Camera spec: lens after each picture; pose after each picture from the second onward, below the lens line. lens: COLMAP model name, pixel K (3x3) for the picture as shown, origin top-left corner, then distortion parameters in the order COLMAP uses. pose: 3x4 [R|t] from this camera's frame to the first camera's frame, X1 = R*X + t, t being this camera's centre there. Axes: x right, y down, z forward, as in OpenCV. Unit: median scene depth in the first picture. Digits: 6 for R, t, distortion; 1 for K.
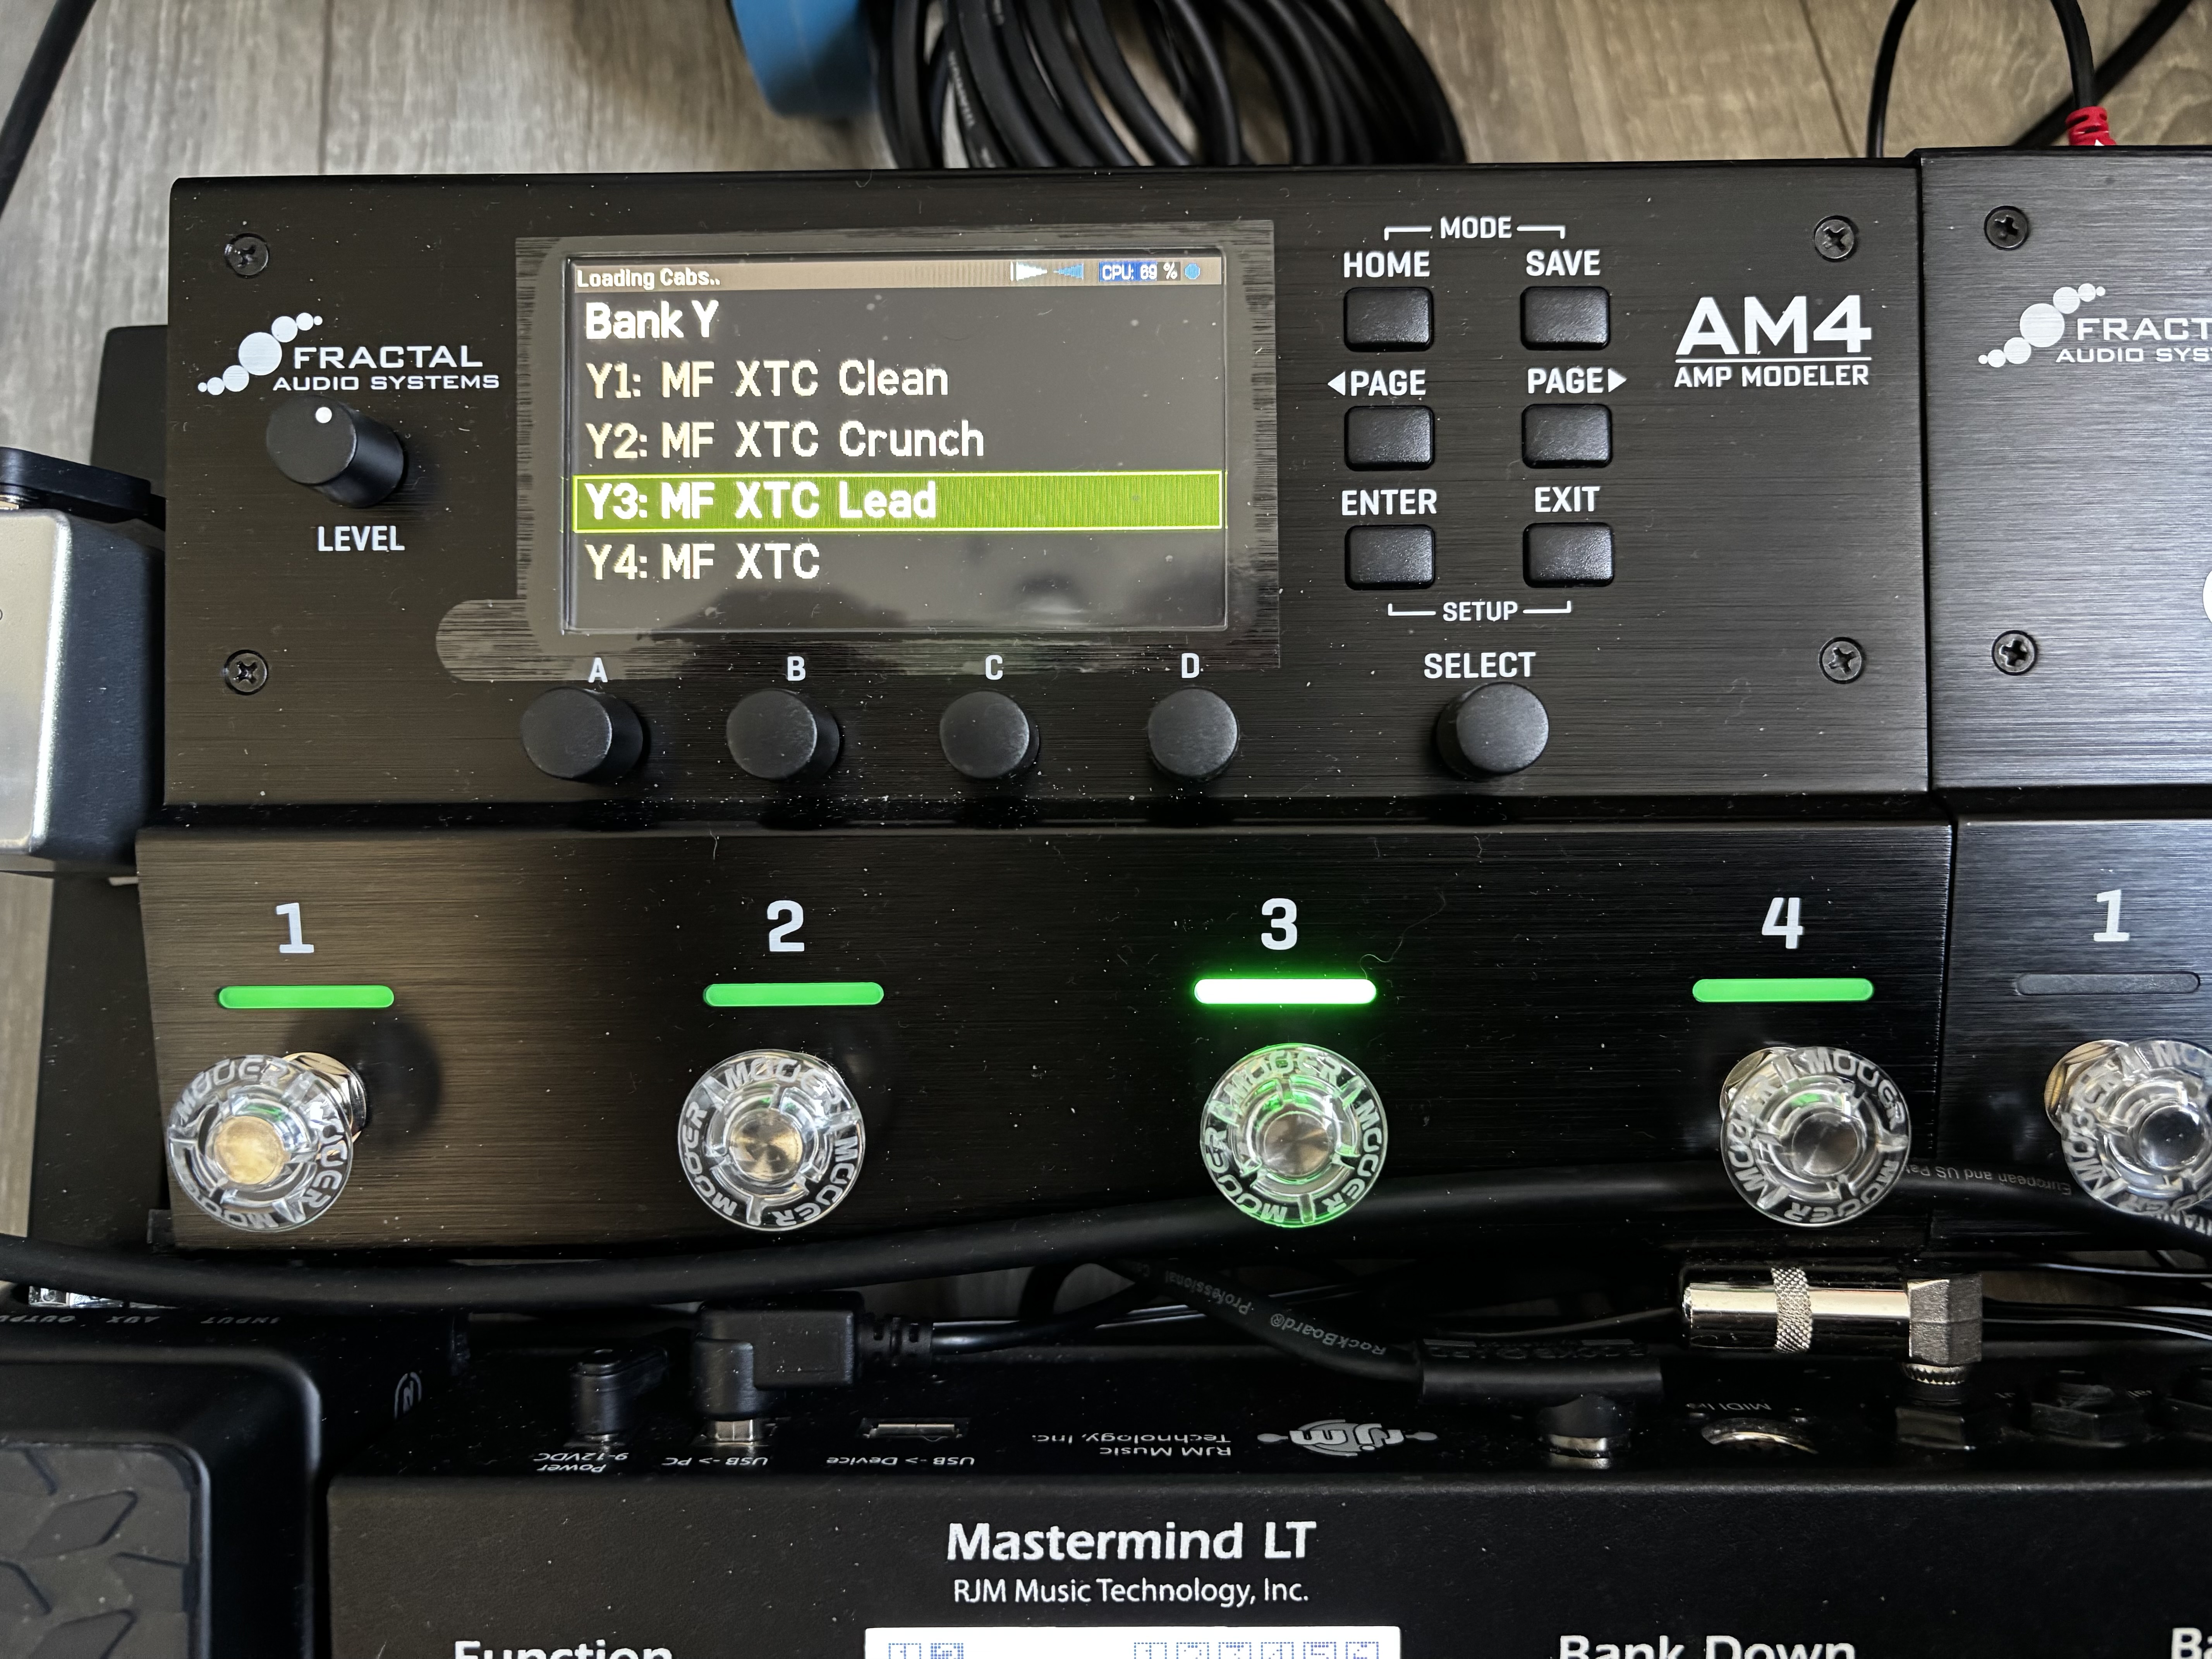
lens RADIAL K [[1706.7, 0, 1121.7], [0, 1706.7, 828.3], [0, 0, 1]] dist [0.007719, -0.034195]
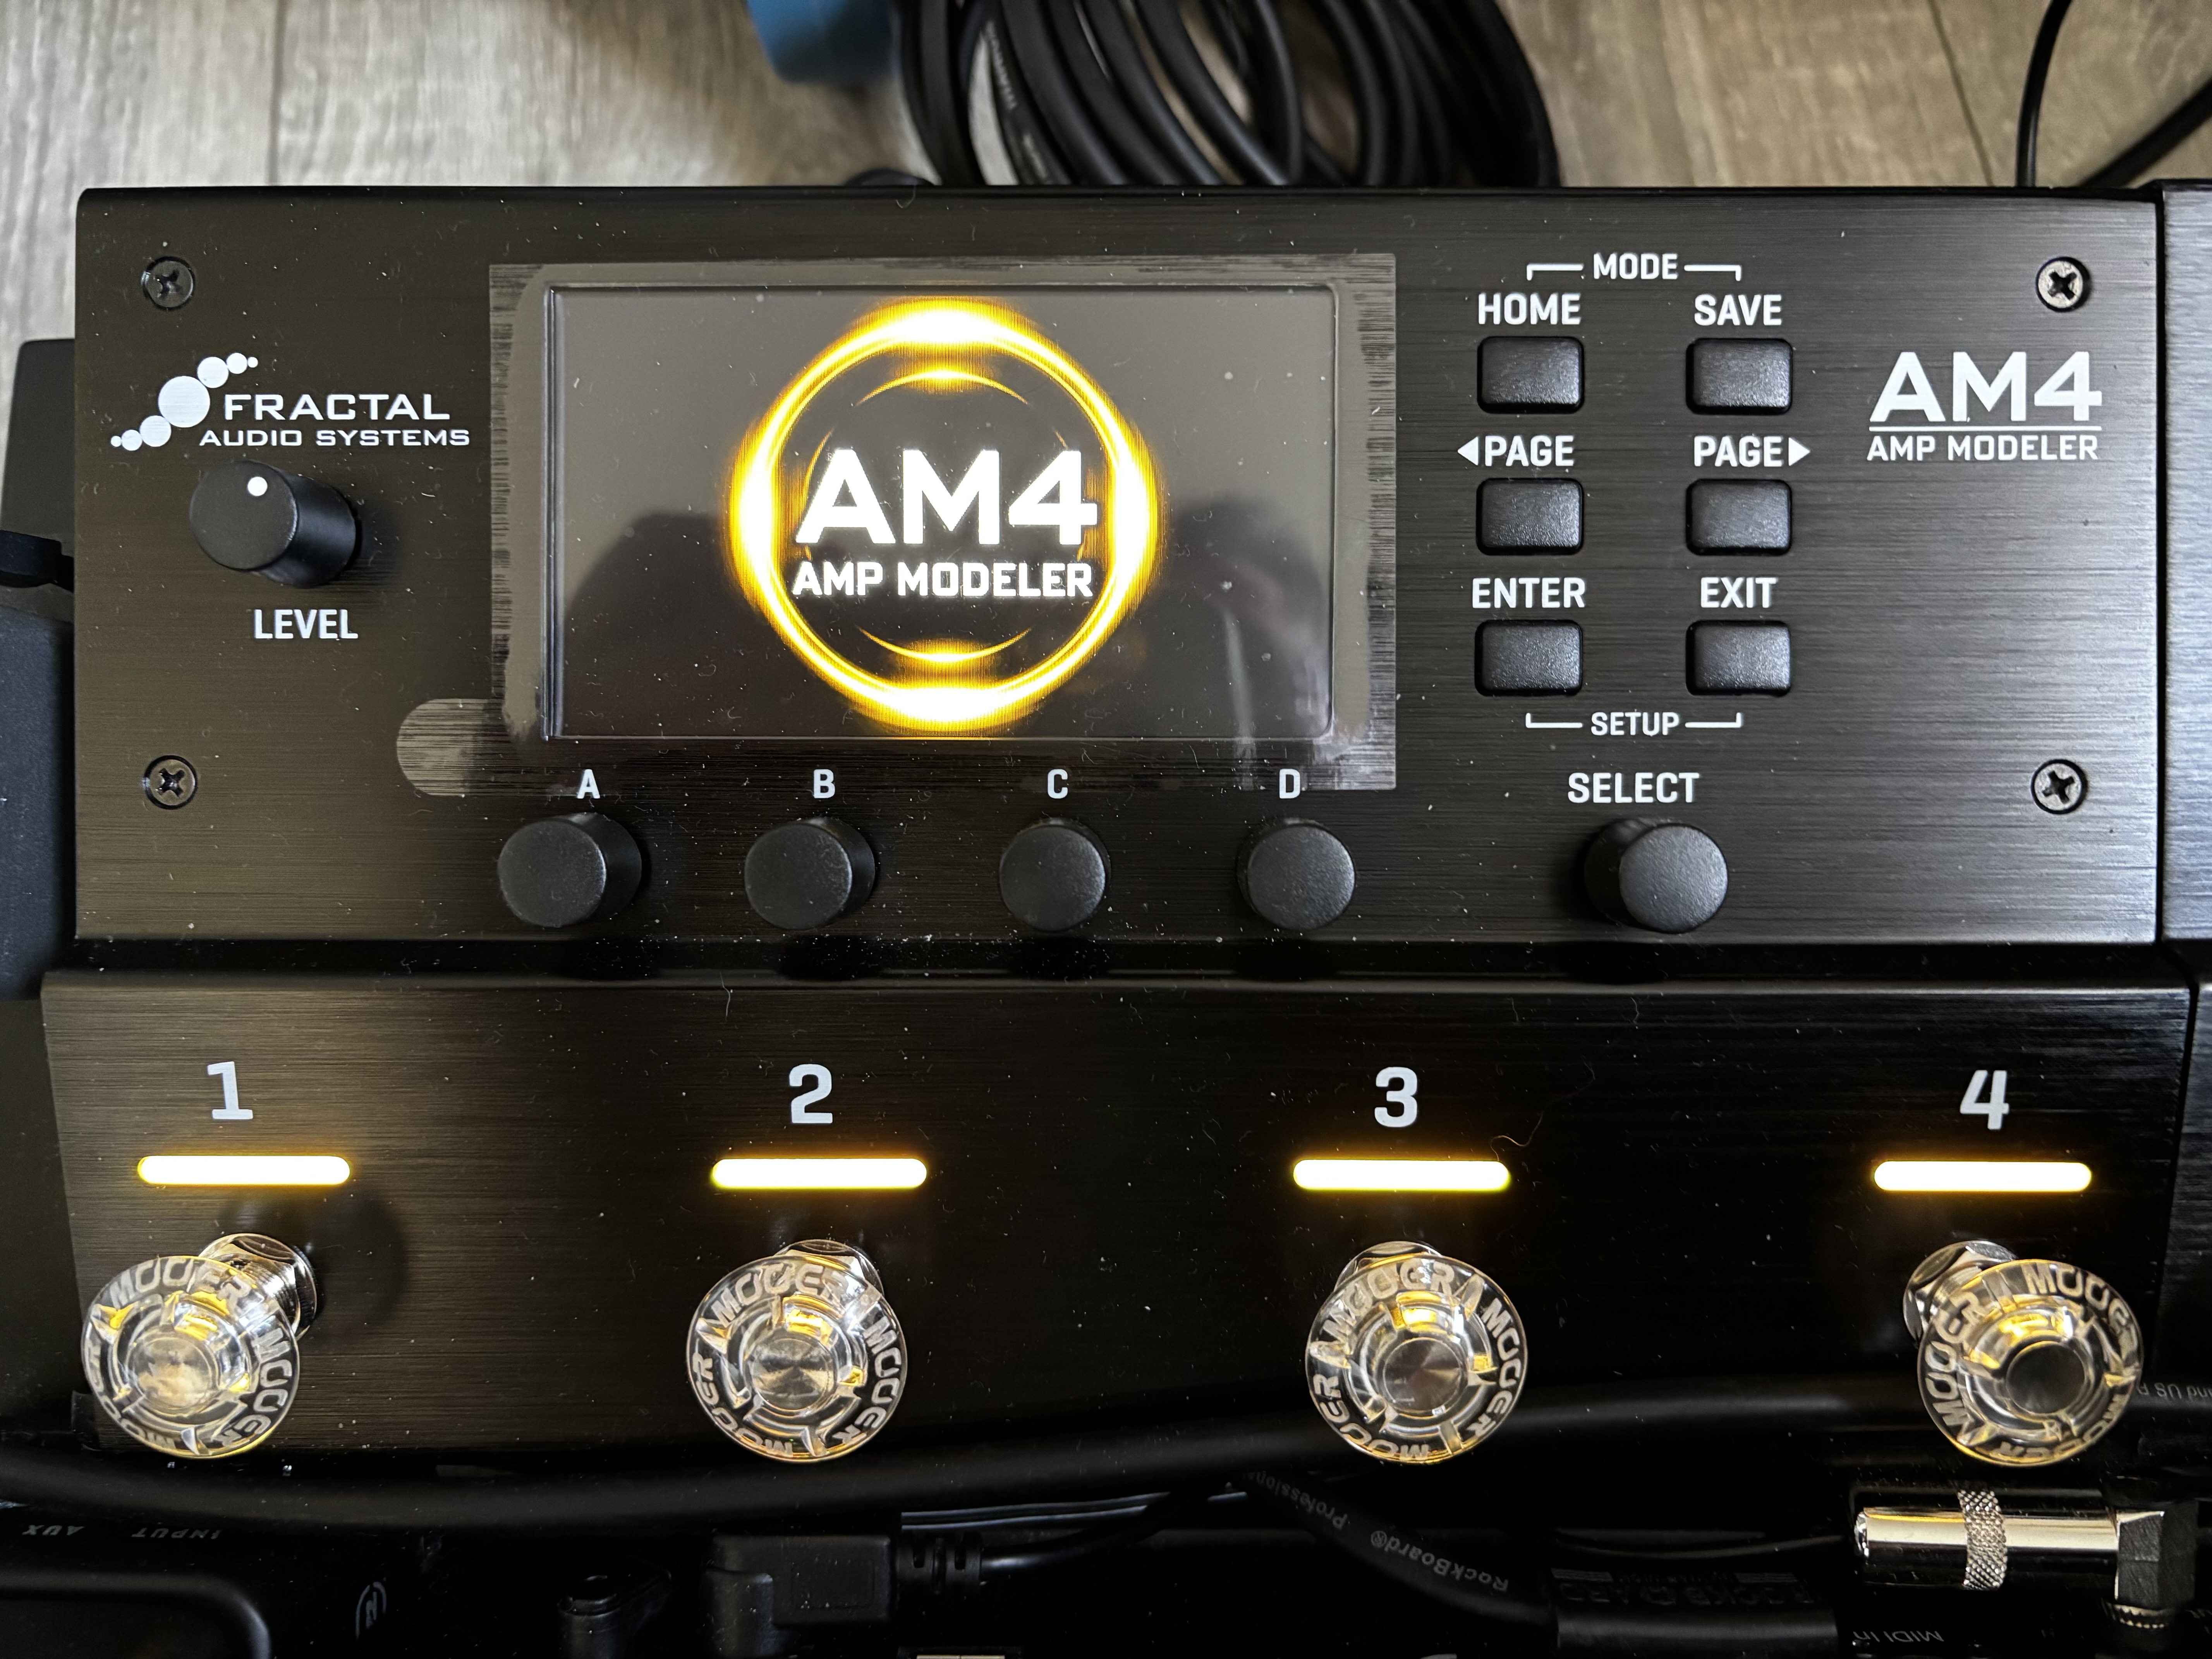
lens RADIAL K [[1736.2, 0, 1128.1], [0, 1736.2, 828.3], [0, 0, 1]] dist [0.001224, -0.033299]
pose [[0.999929, 0.007557, 0.009220, -0.048002], [-0.007840, 0.999487, 0.031066, -0.099769], [-0.008981, -0.031136, 0.999475, 0.140783]]
